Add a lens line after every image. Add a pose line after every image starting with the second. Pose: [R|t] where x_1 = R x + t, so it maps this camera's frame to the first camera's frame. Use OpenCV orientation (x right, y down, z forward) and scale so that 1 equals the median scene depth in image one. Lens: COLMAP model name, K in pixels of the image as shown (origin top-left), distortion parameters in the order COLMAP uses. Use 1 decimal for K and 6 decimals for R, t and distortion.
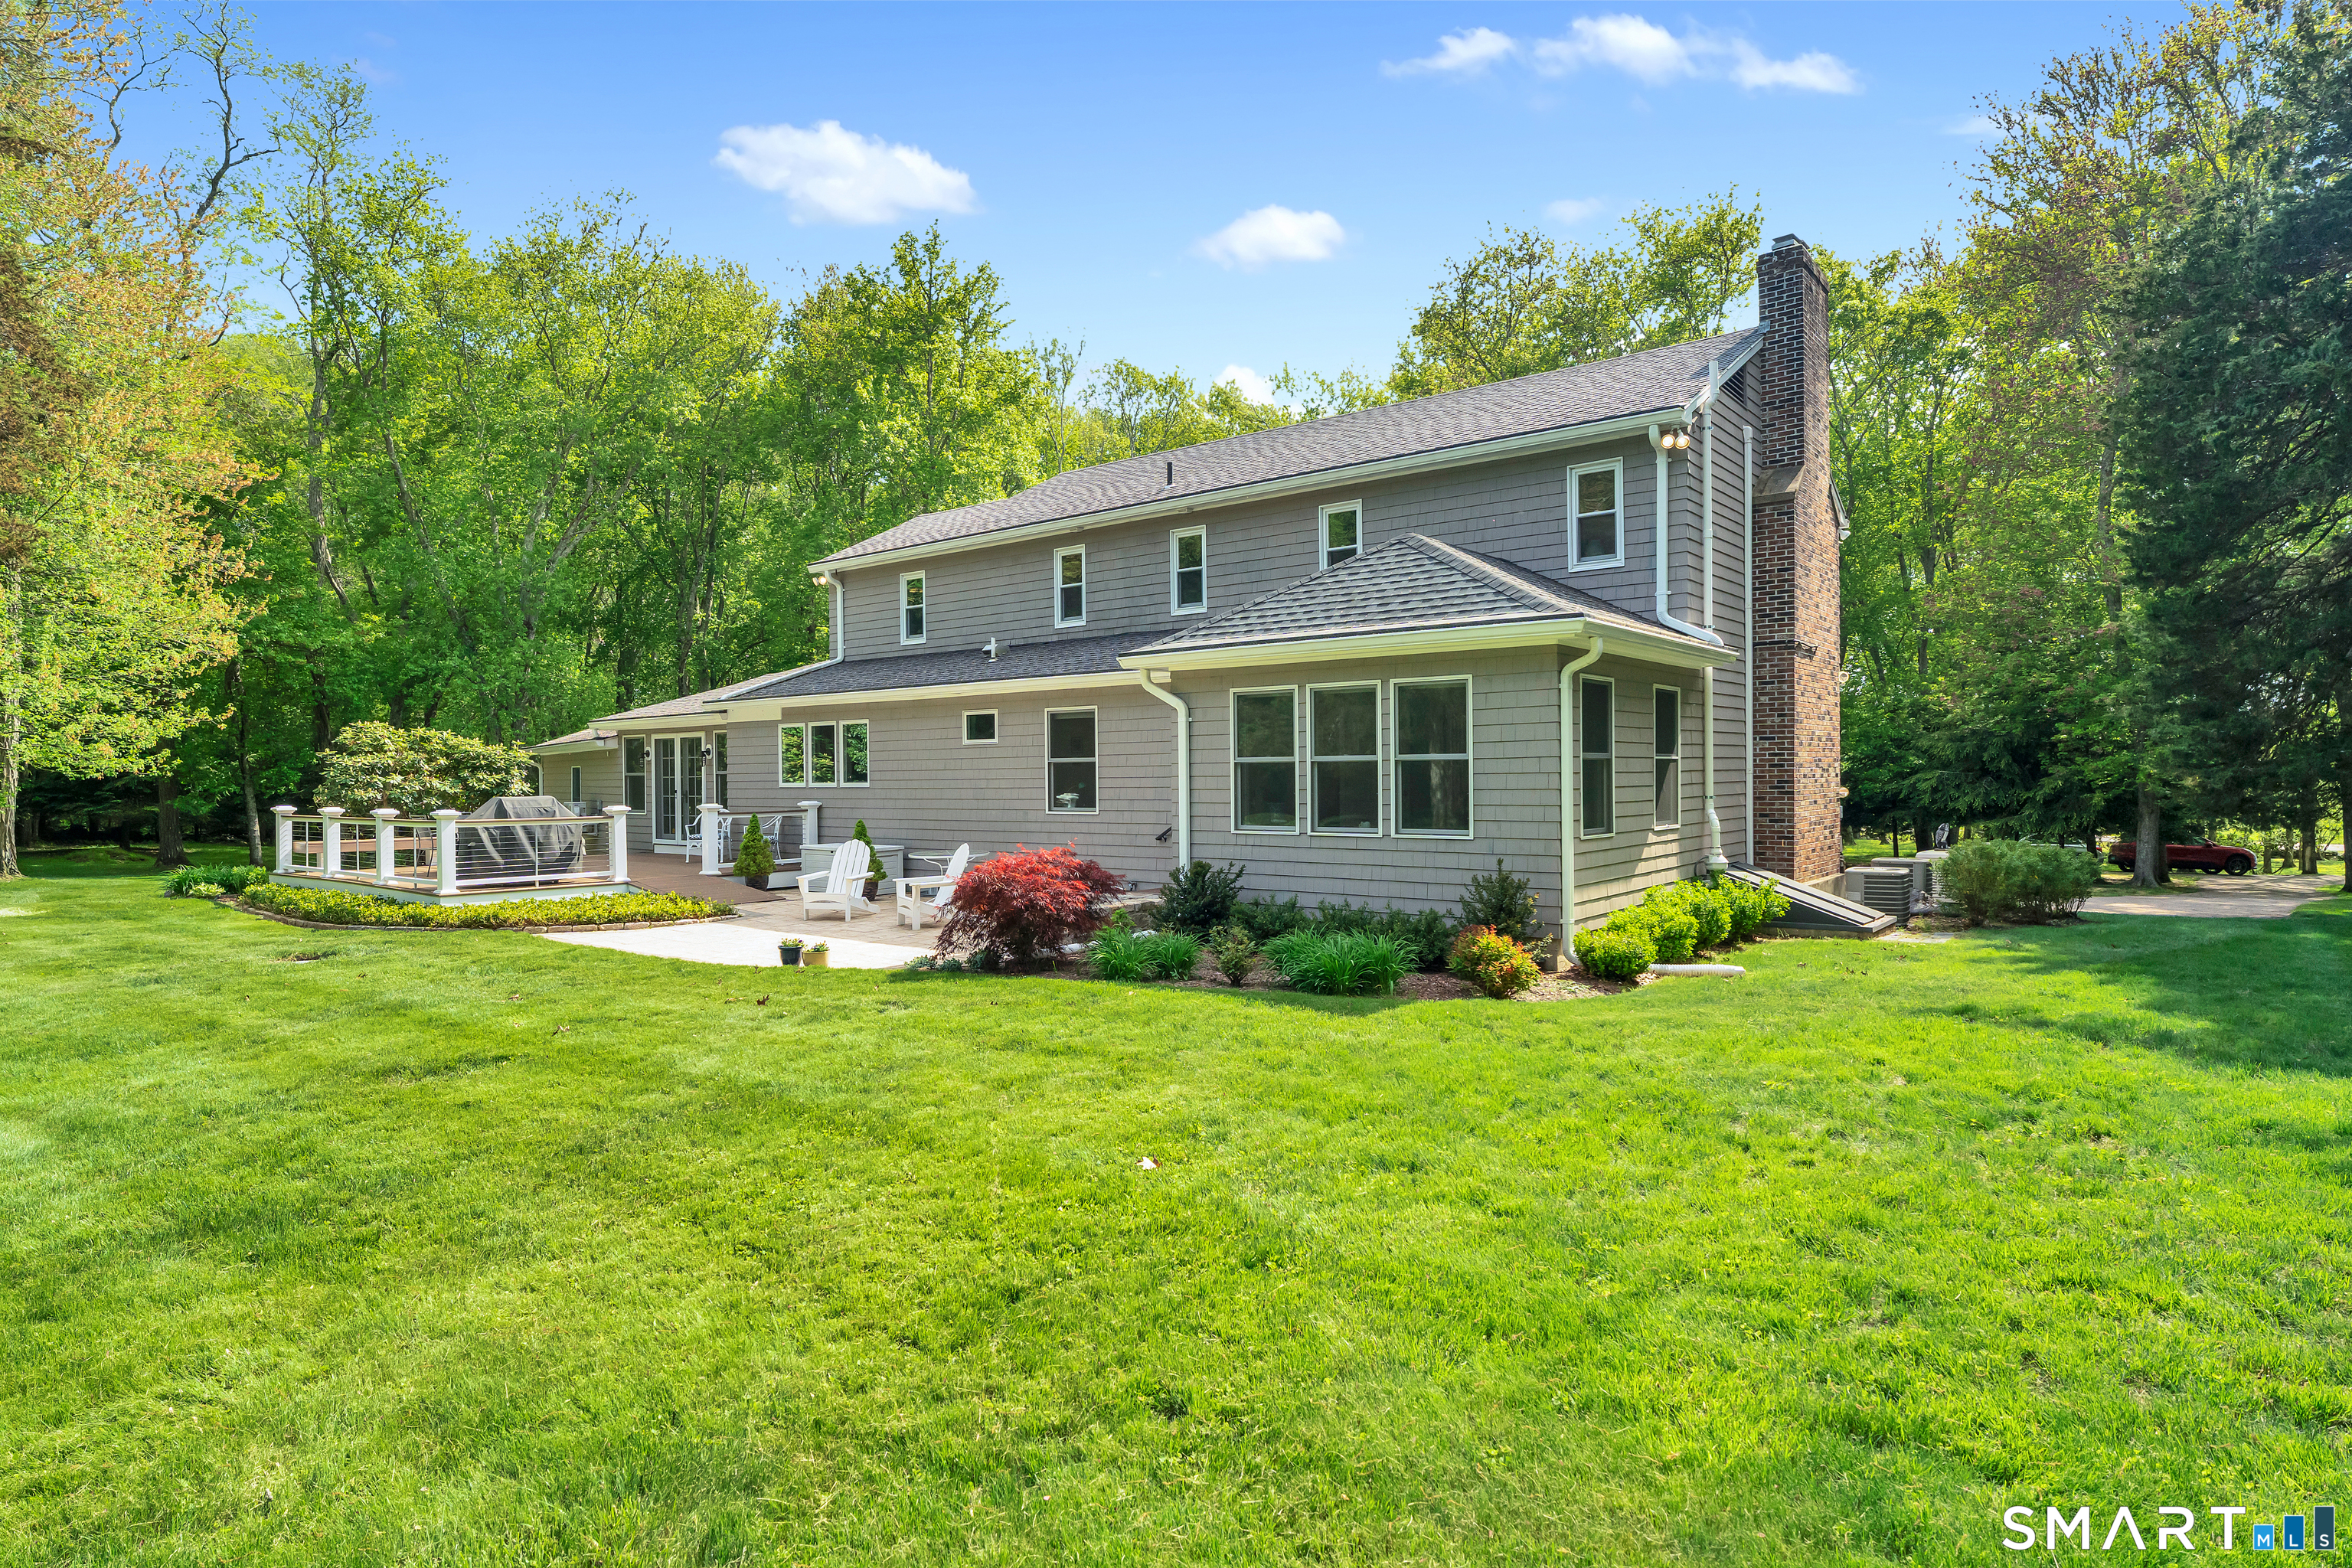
lens RADIAL K [[1262.7, 0, 1174.4], [0, 1262.7, 782.6], [0, 0, 1]] dist [0.002761, 0.000278]
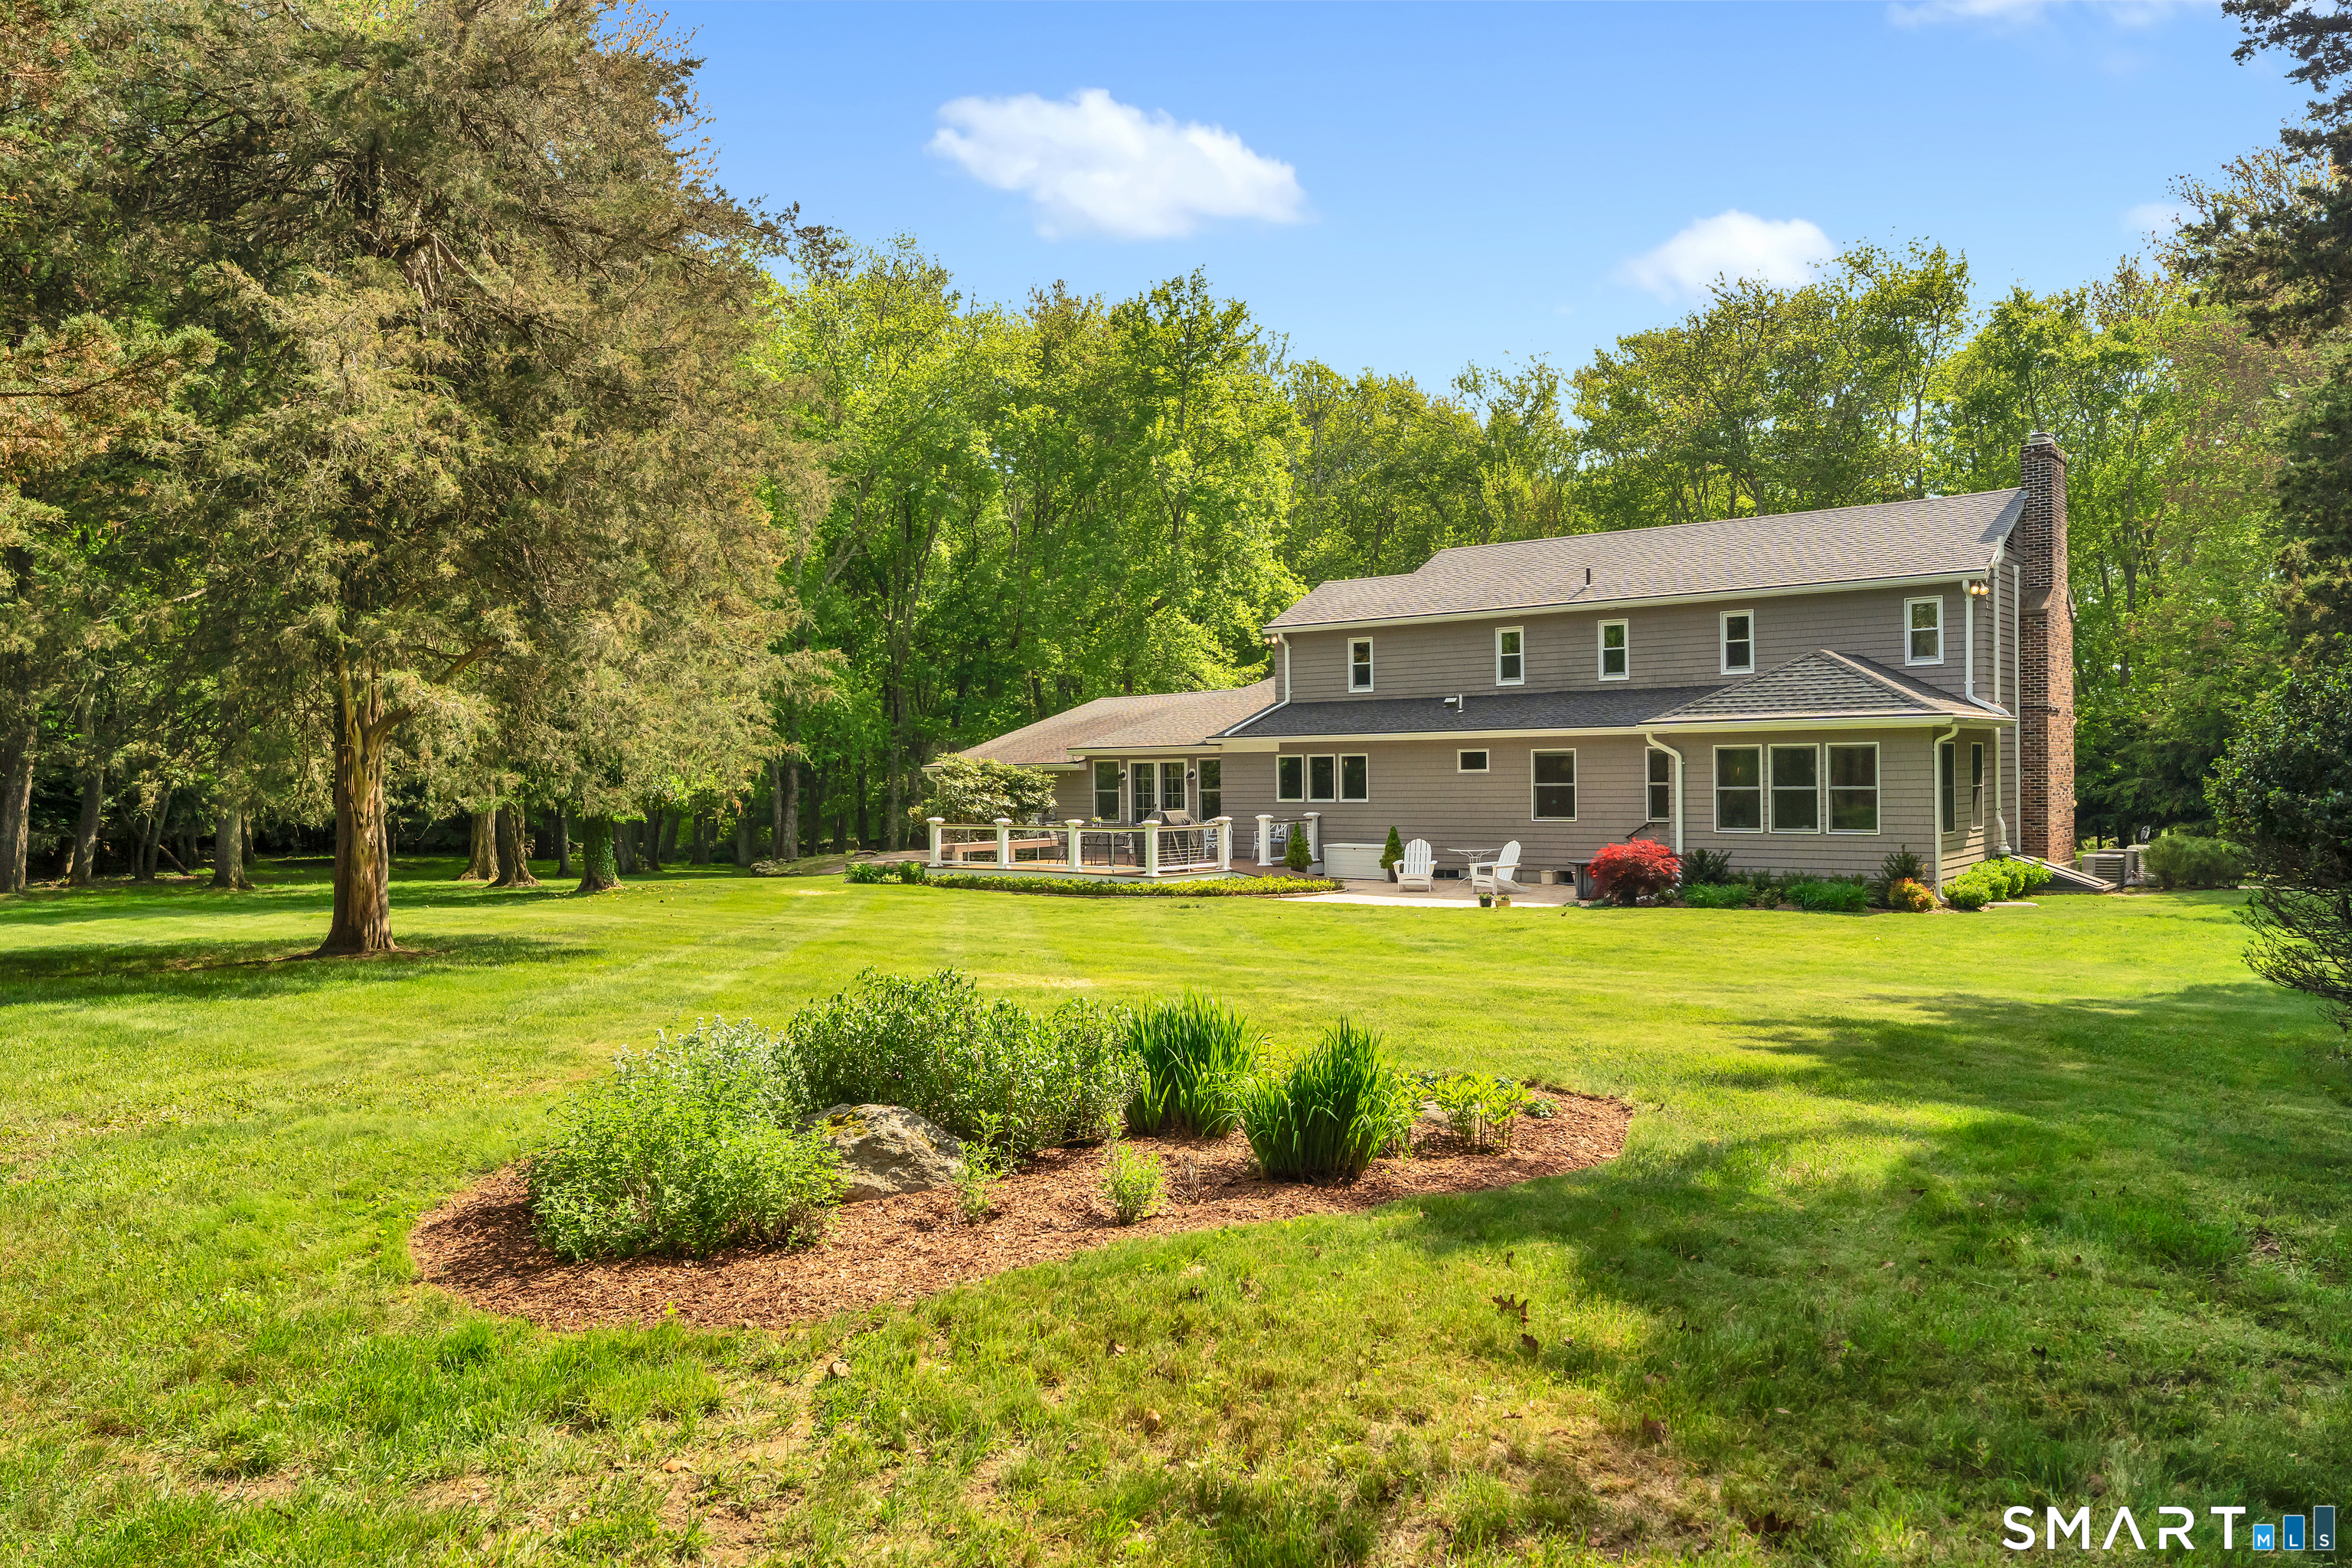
lens RADIAL K [[1620.7, 0, 1176.4], [0, 1620.7, 780.8], [0, 0, 1]] dist [0.028627, 0.002126]
pose [[0.999906, -0.003971, 0.013138, -0.591275], [0.003957, 0.999992, 0.001134, -0.028117], [-0.013142, -0.001082, 0.999913, -0.966393]]
